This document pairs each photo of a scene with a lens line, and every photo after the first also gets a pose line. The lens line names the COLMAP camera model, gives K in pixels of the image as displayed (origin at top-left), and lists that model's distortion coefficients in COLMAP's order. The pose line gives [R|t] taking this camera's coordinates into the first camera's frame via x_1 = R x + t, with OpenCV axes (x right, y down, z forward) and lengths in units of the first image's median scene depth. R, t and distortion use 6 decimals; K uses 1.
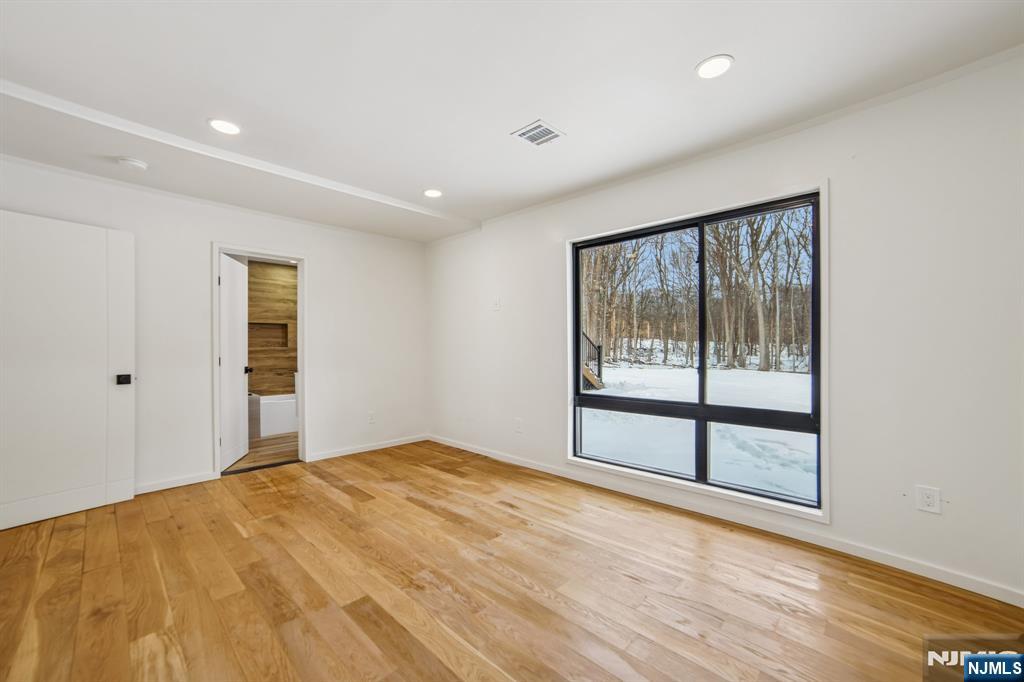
lens RADIAL K [[406.7, 0, 511.5], [0, 406.7, 350.1], [0, 0, 1]] dist [-0.061400, 0.036472]
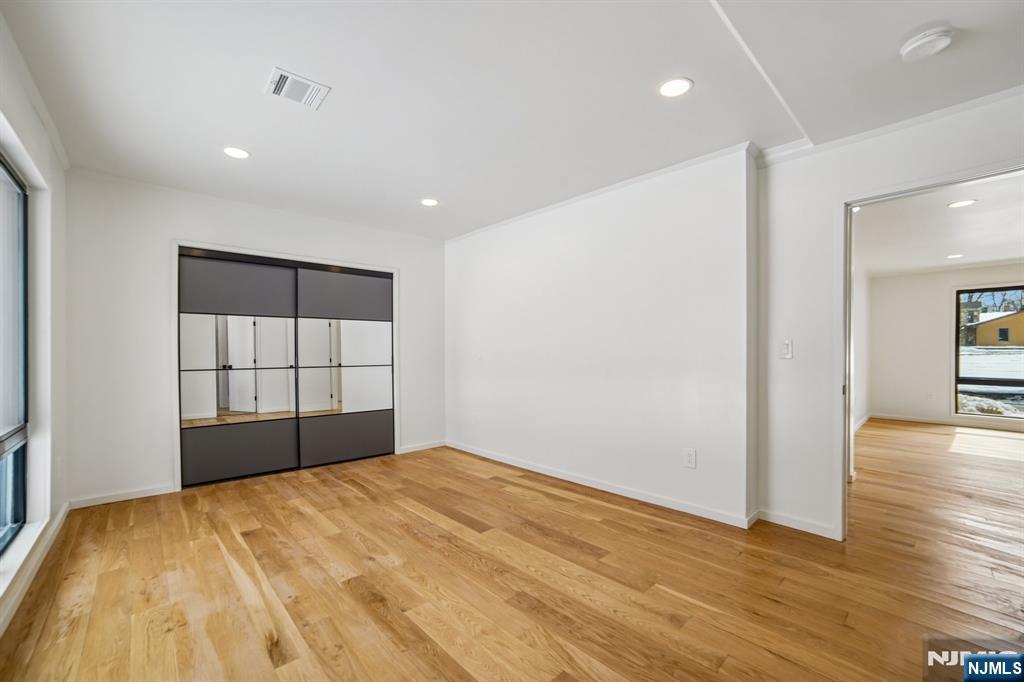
lens RADIAL K [[424.5, 0, 514.7], [0, 424.5, 351.9], [0, 0, 1]] dist [-0.041924, 0.000483]
pose [[-0.998796, 0.001422, 0.049041, -0.359274], [0.001508, 0.999997, 0.001728, -0.003741], [-0.049039, 0.001800, -0.998795, 1.586041]]
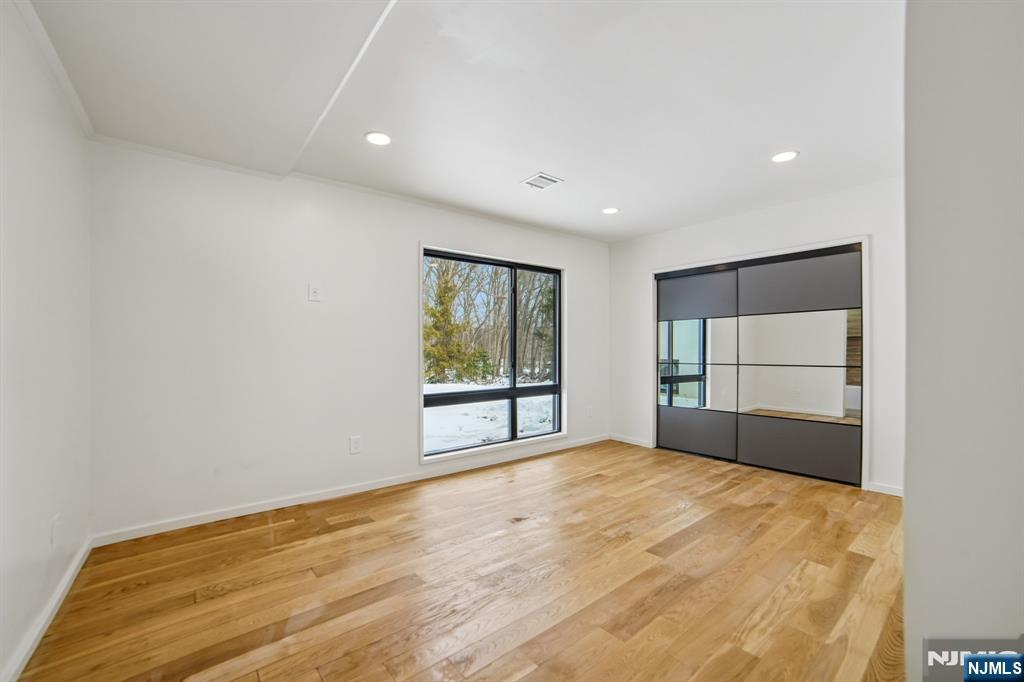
lens RADIAL K [[424.5, 0, 514.7], [0, 424.5, 351.9], [0, 0, 1]] dist [-0.041924, 0.000483]
pose [[0.108372, -0.004406, 0.994101, -1.101132], [0.005233, 0.999979, 0.003861, -0.003920], [-0.994097, 0.004784, 0.108393, 0.819659]]
